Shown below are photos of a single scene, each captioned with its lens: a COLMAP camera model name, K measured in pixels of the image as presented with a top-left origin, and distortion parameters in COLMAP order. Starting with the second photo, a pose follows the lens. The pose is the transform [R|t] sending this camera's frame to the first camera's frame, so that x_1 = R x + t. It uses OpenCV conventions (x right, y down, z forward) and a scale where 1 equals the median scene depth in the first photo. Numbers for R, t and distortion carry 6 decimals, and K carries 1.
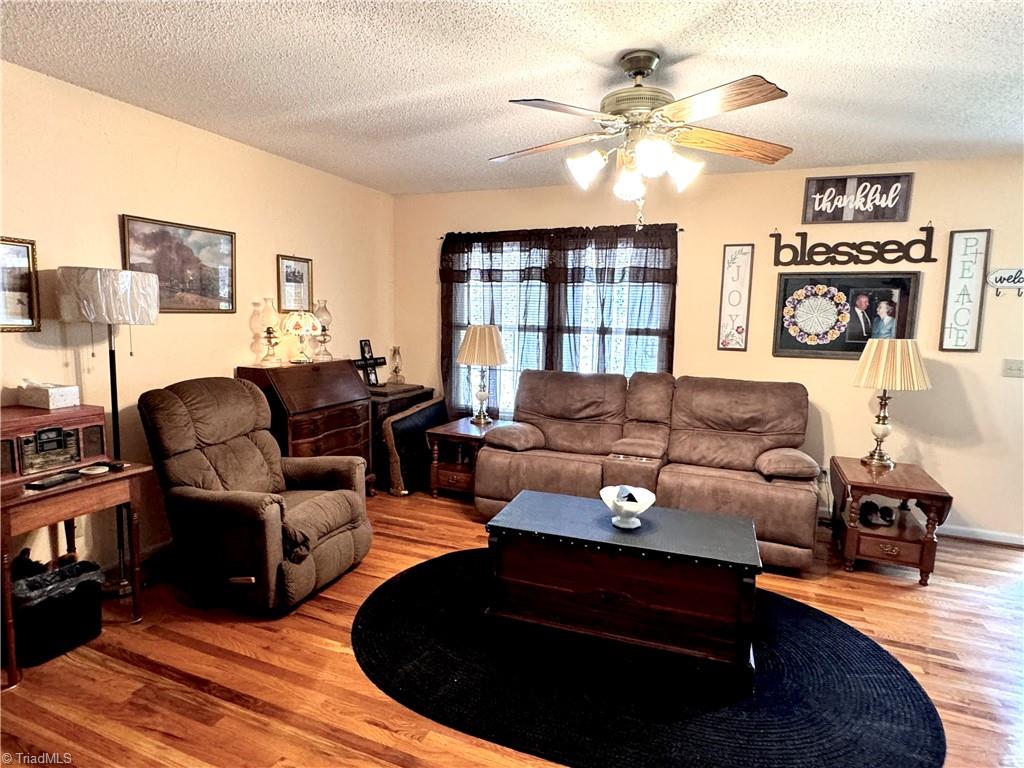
lens RADIAL K [[559.1, 0, 506.4], [0, 559.1, 381.4], [0, 0, 1]] dist [-0.005021, -0.002700]
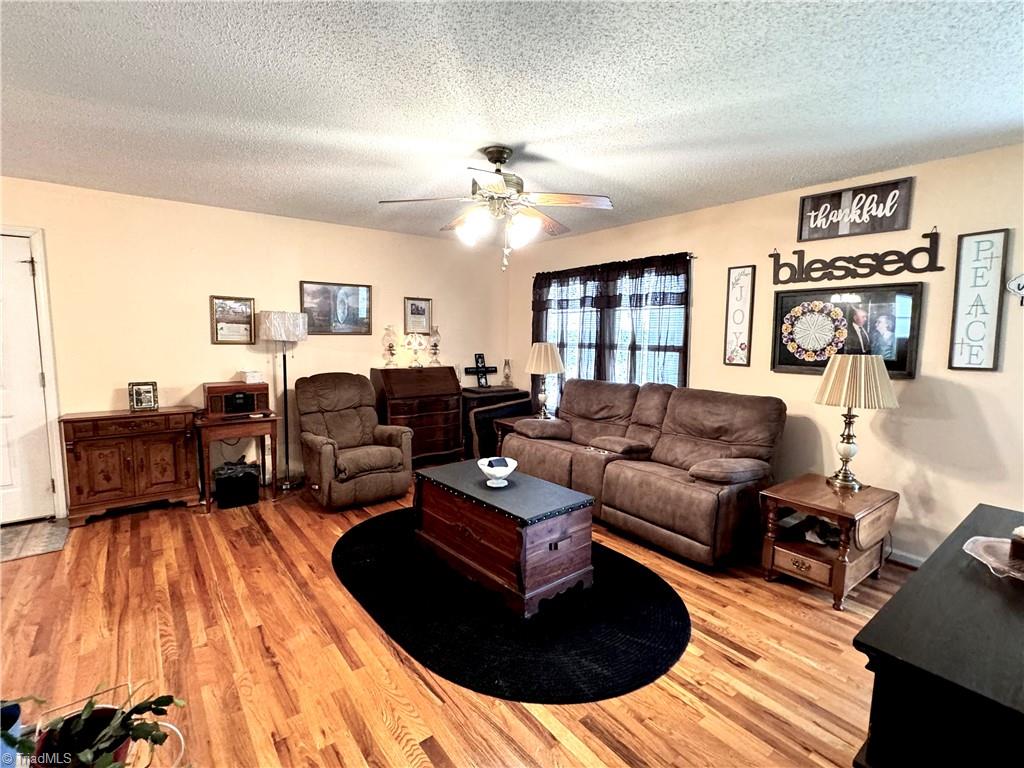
lens RADIAL K [[487.1, 0, 508.8], [0, 487.1, 381.3], [0, 0, 1]] dist [-0.007580, -0.000043]
pose [[0.866195, 0.037631, -0.498288, 0.534967], [-0.053282, 0.998431, -0.017219, 0.014476], [0.496858, 0.041465, 0.866841, -0.018220]]
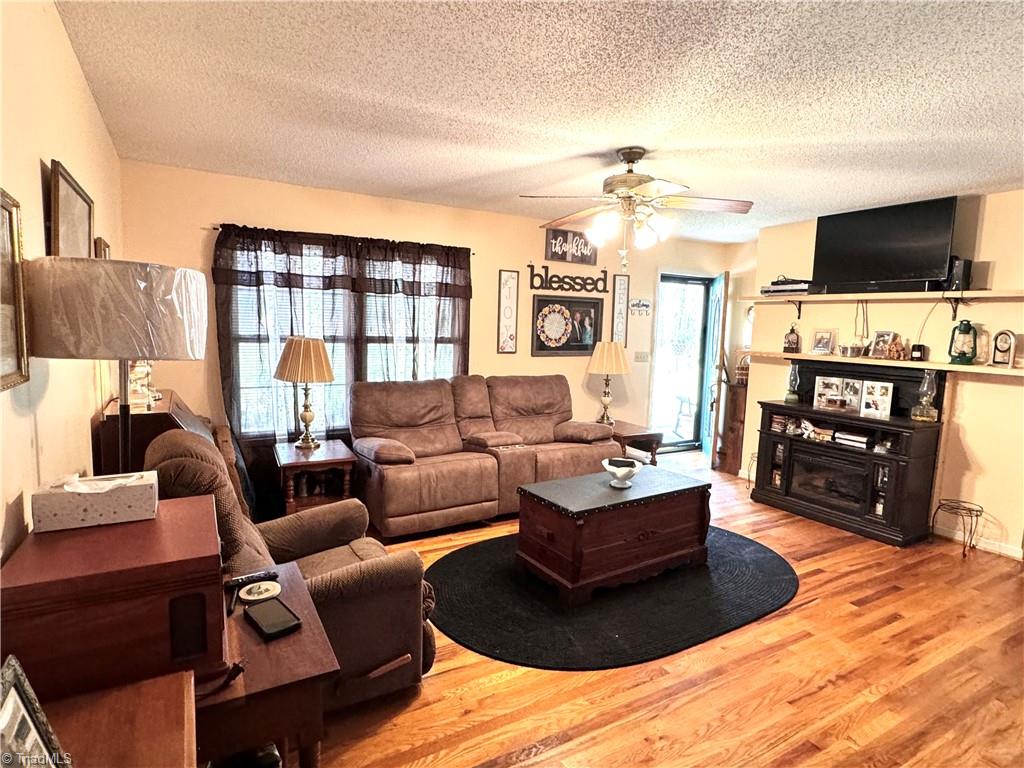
lens RADIAL K [[559.1, 0, 511.1], [0, 559.1, 380.7], [0, 0, 1]] dist [-0.005021, -0.002700]
pose [[0.608122, -0.082156, 0.789581, -0.653651], [0.081262, 0.995848, 0.041031, -0.049154], [-0.789674, 0.039211, 0.612273, 0.237358]]
